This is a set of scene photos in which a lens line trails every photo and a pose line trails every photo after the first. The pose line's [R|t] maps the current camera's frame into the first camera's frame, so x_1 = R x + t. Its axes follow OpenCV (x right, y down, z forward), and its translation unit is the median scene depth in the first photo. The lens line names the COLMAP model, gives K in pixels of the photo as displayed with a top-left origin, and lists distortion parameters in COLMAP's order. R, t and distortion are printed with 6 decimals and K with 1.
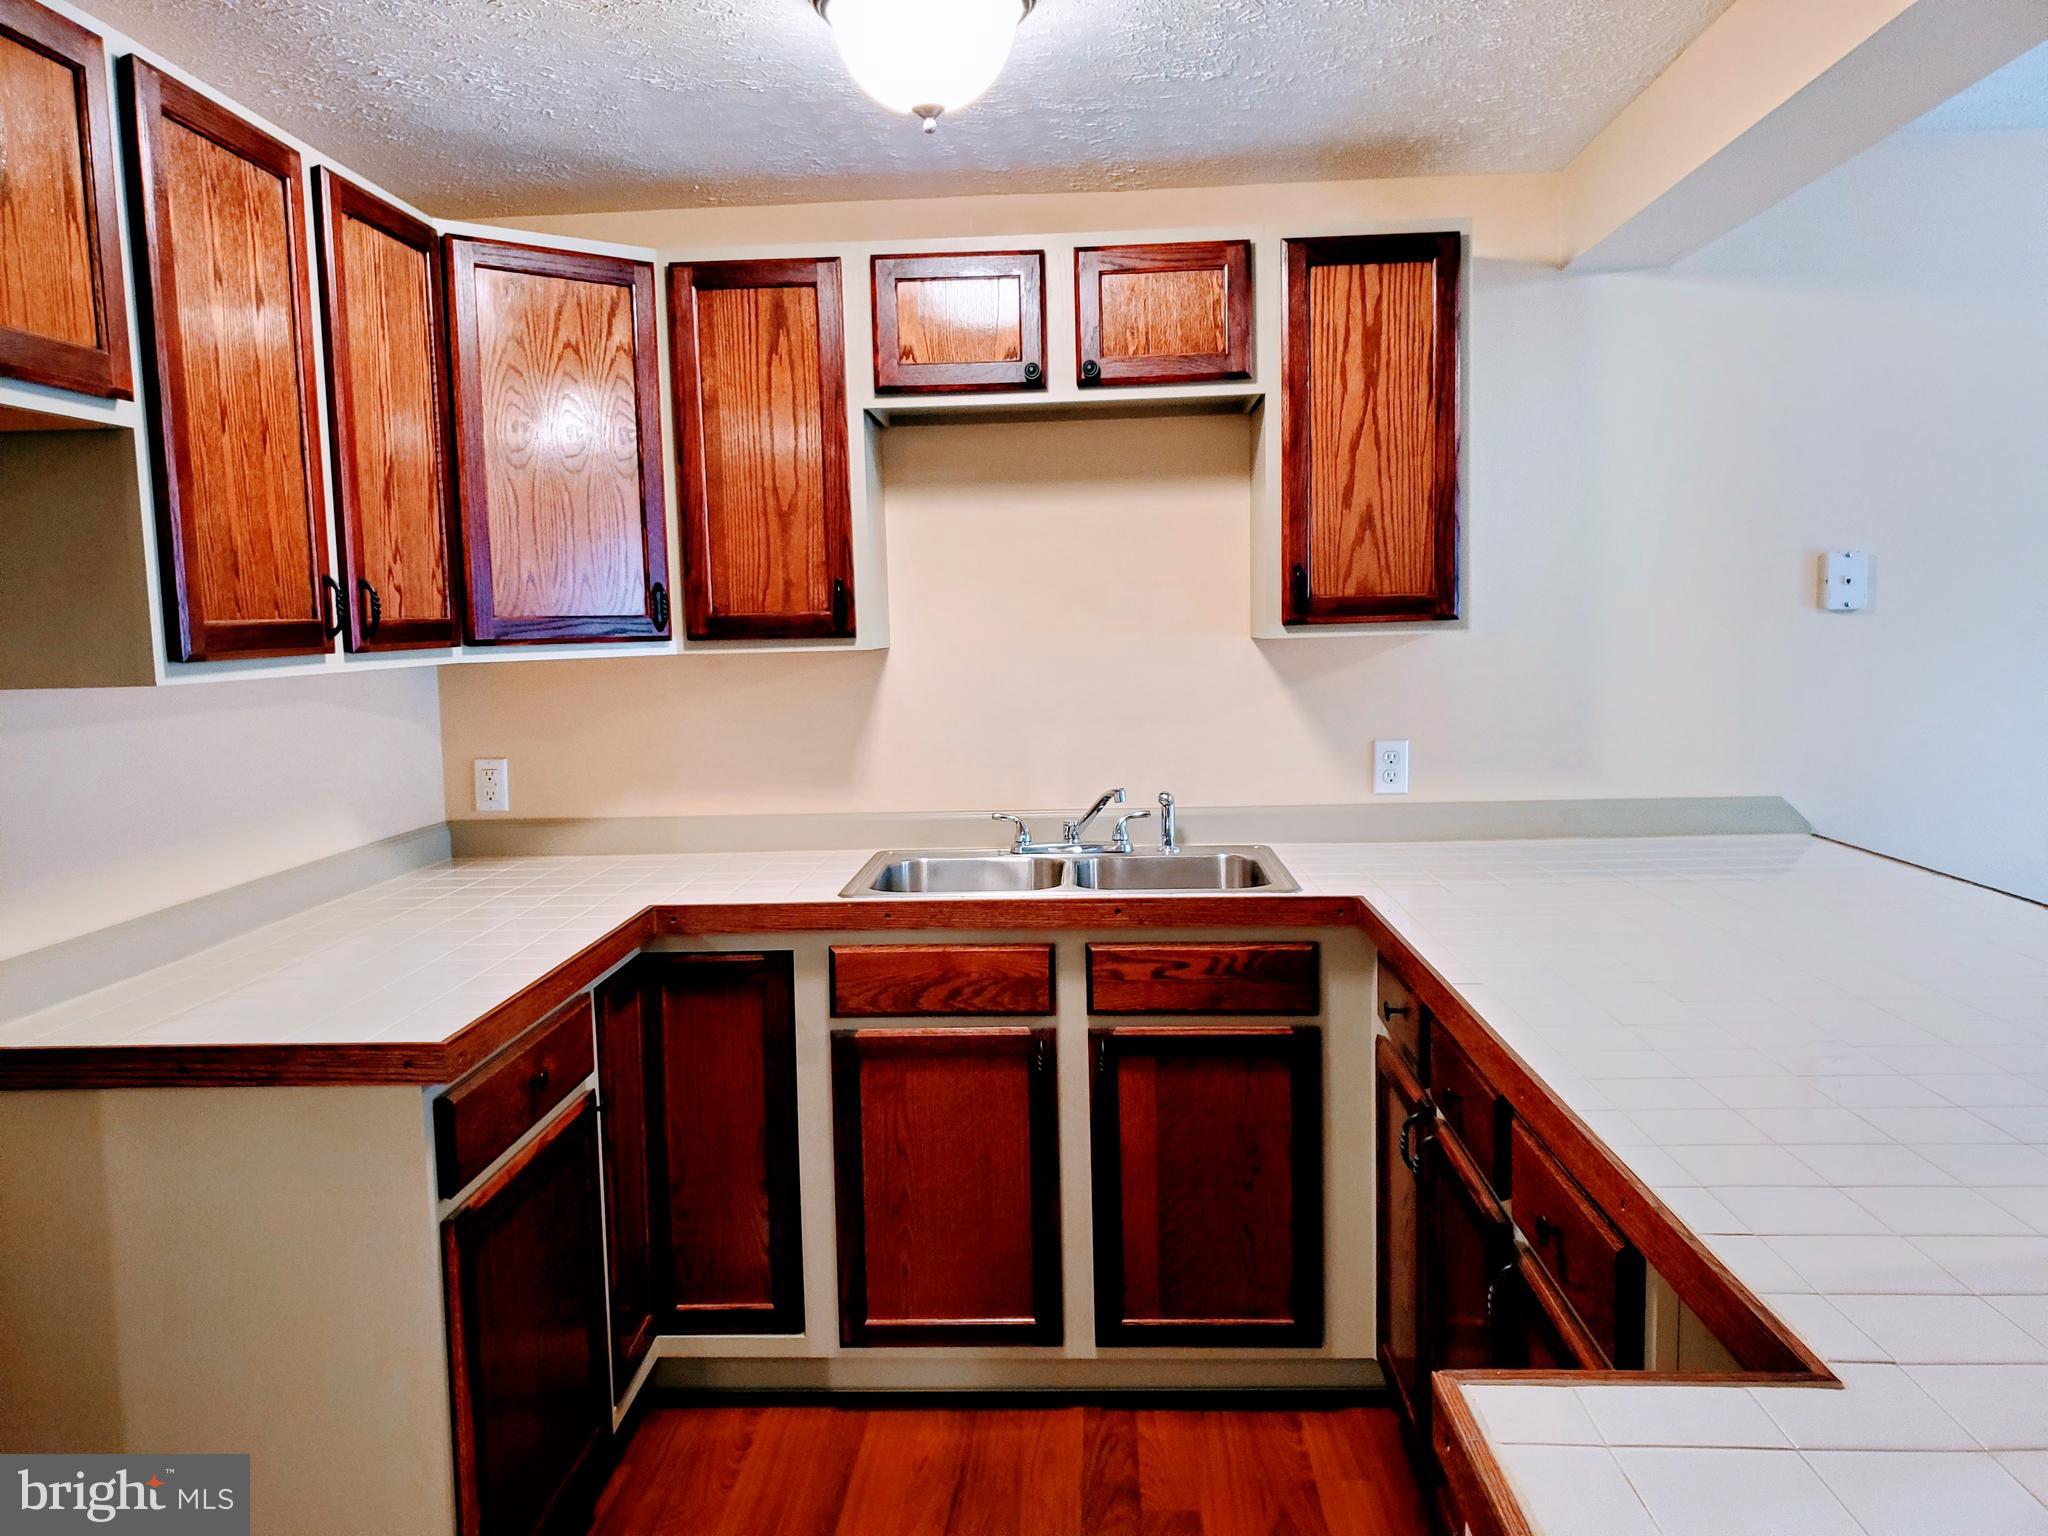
lens RADIAL K [[1602.1, 0, 1007.1], [0, 1602.1, 767.2], [0, 0, 1]] dist [0.067136, -0.023981]
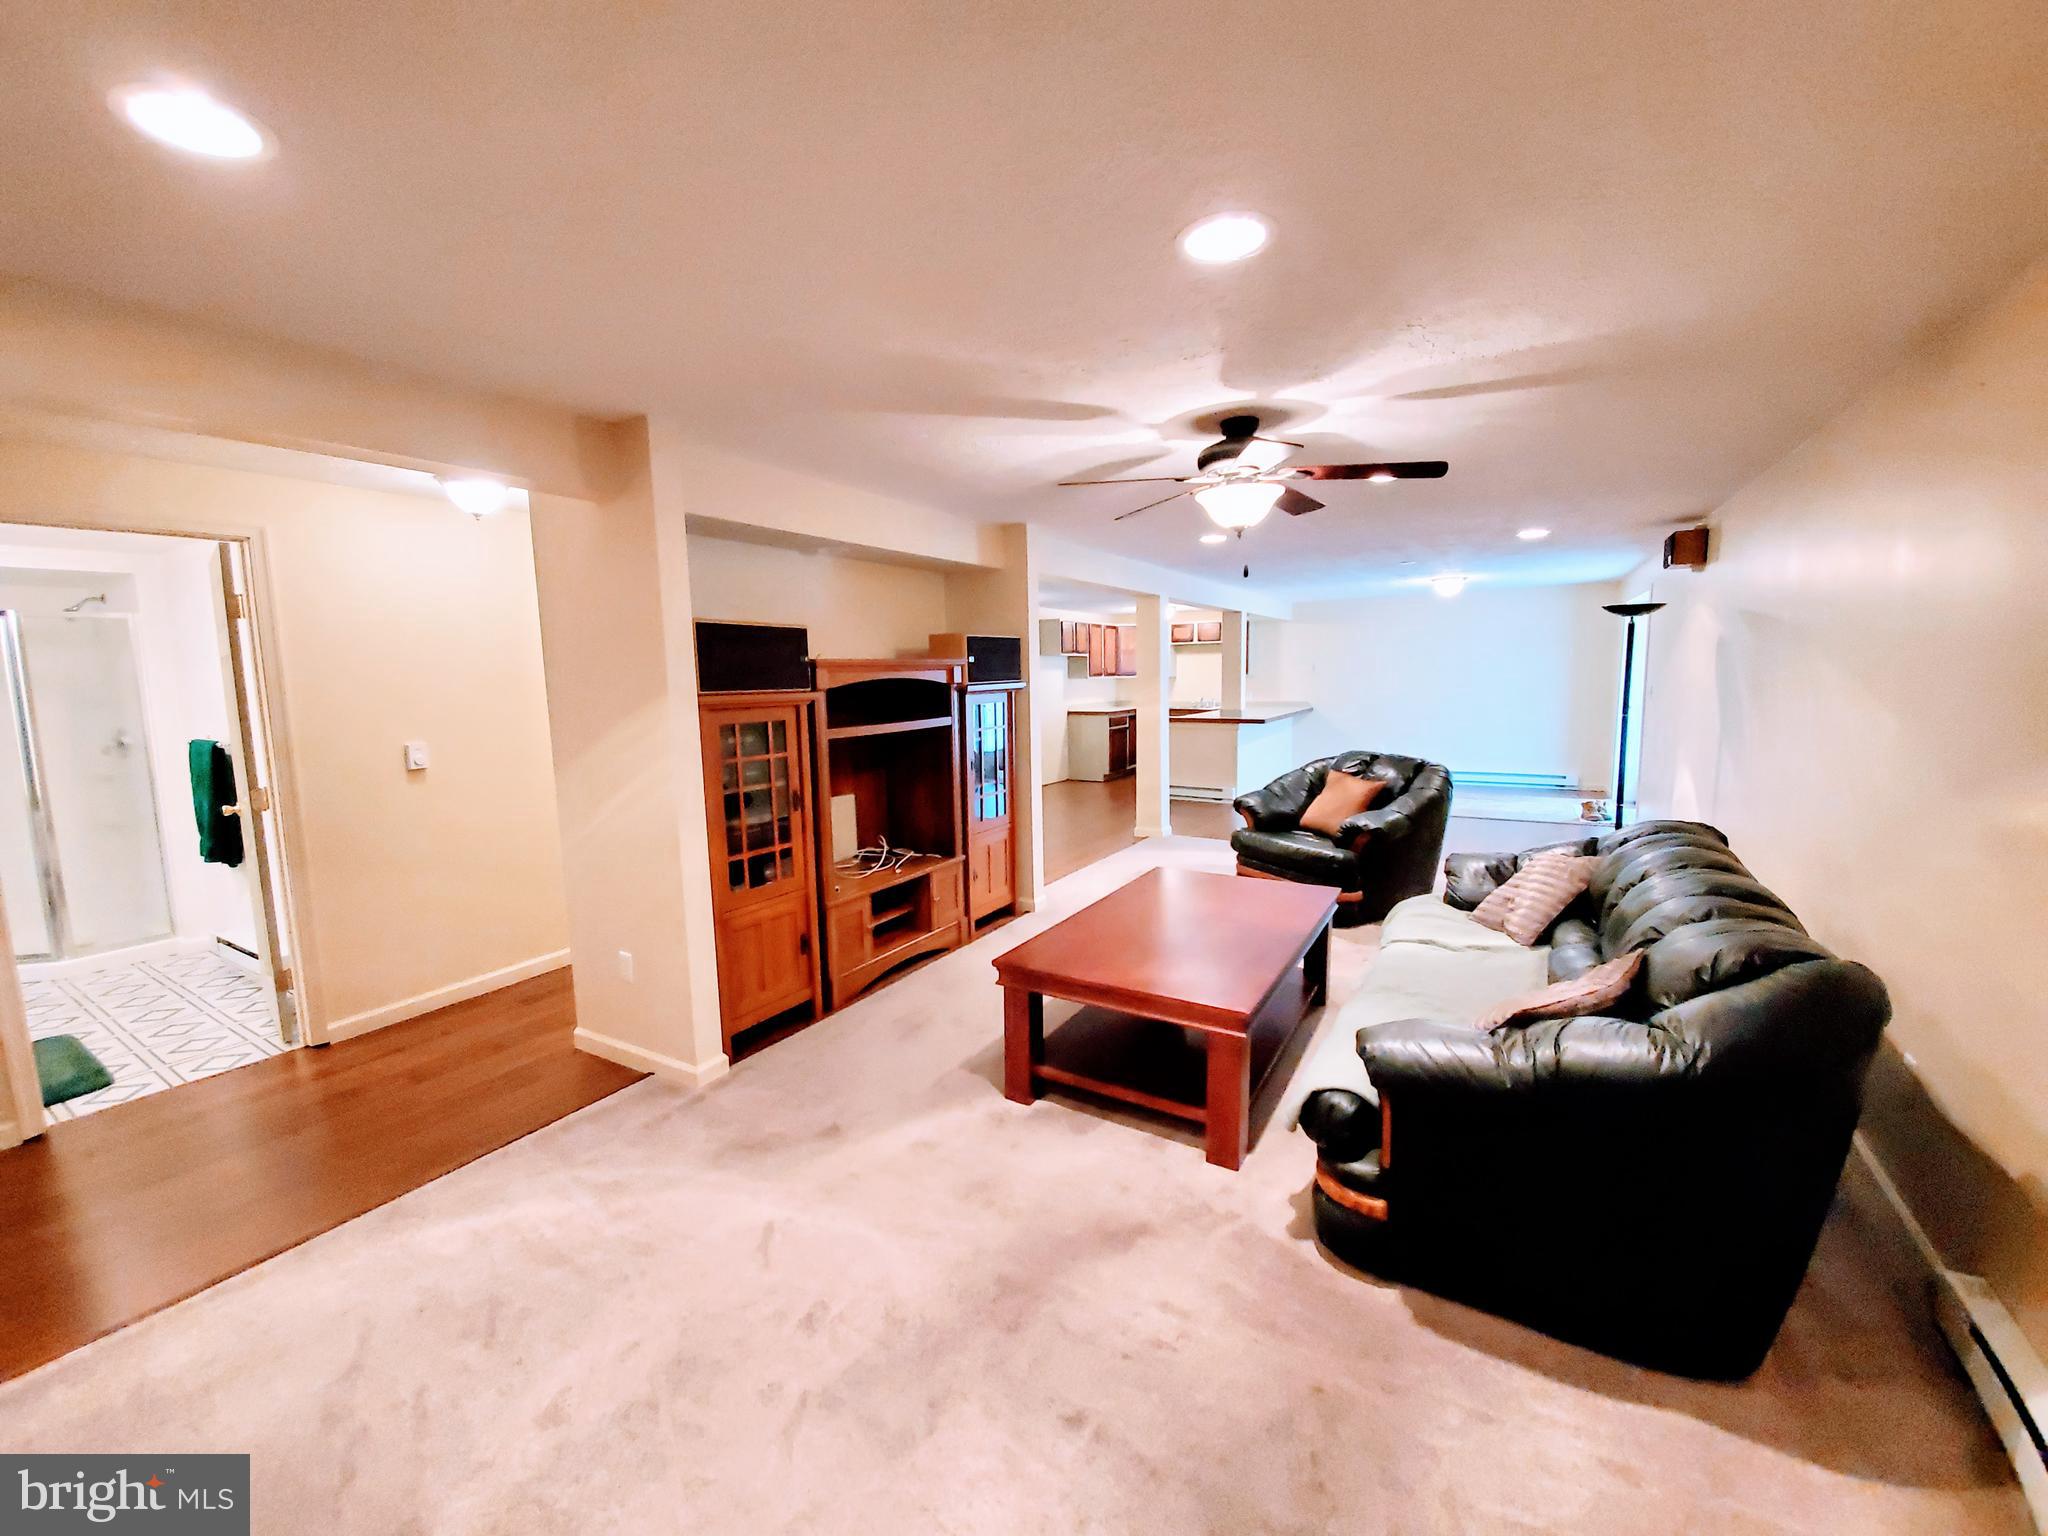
lens RADIAL K [[804.0, 0, 1018.0], [0, 804.0, 782.9], [0, 0, 1]] dist [0.006504, -0.011844]
pose [[0.882016, 0.072269, -0.465644, 1.089974], [-0.048617, 0.996852, 0.062623, 0.219829], [0.468704, -0.032597, 0.882754, -2.675082]]
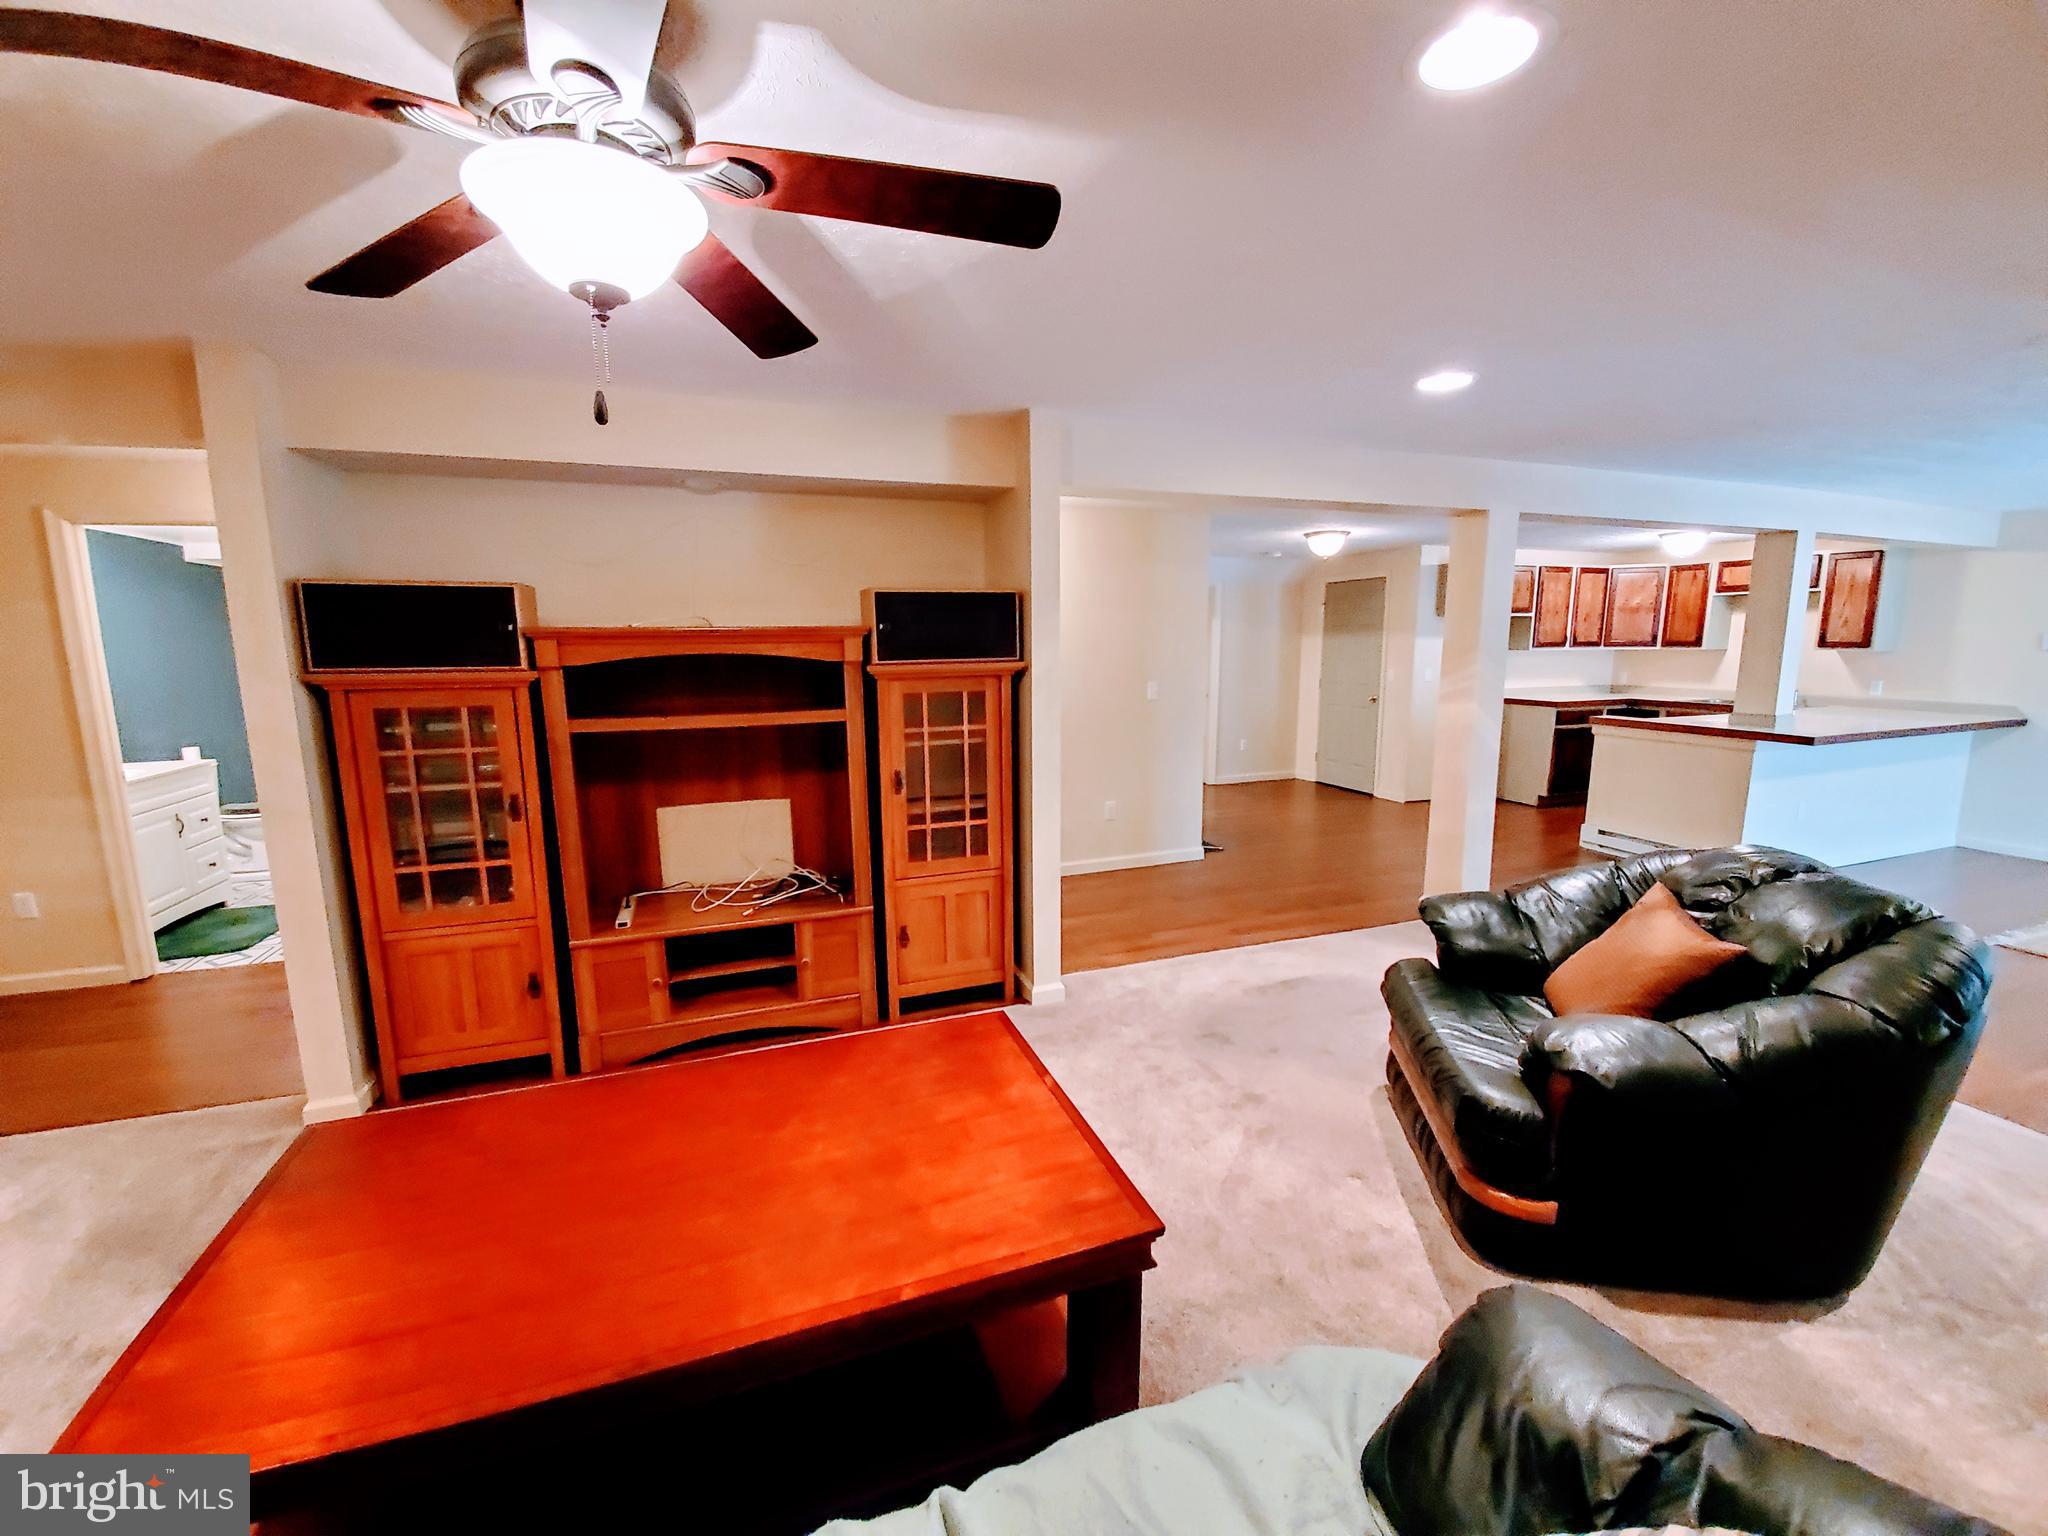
lens RADIAL K [[804.0, 0, 1022.5], [0, 804.0, 776.0], [0, 0, 1]] dist [0.006504, -0.011844]
pose [[0.388104, 0.174077, -0.905026, 1.306761], [-0.090484, 0.984452, 0.150552, 0.111991], [0.917163, 0.023461, 0.397821, -1.680134]]
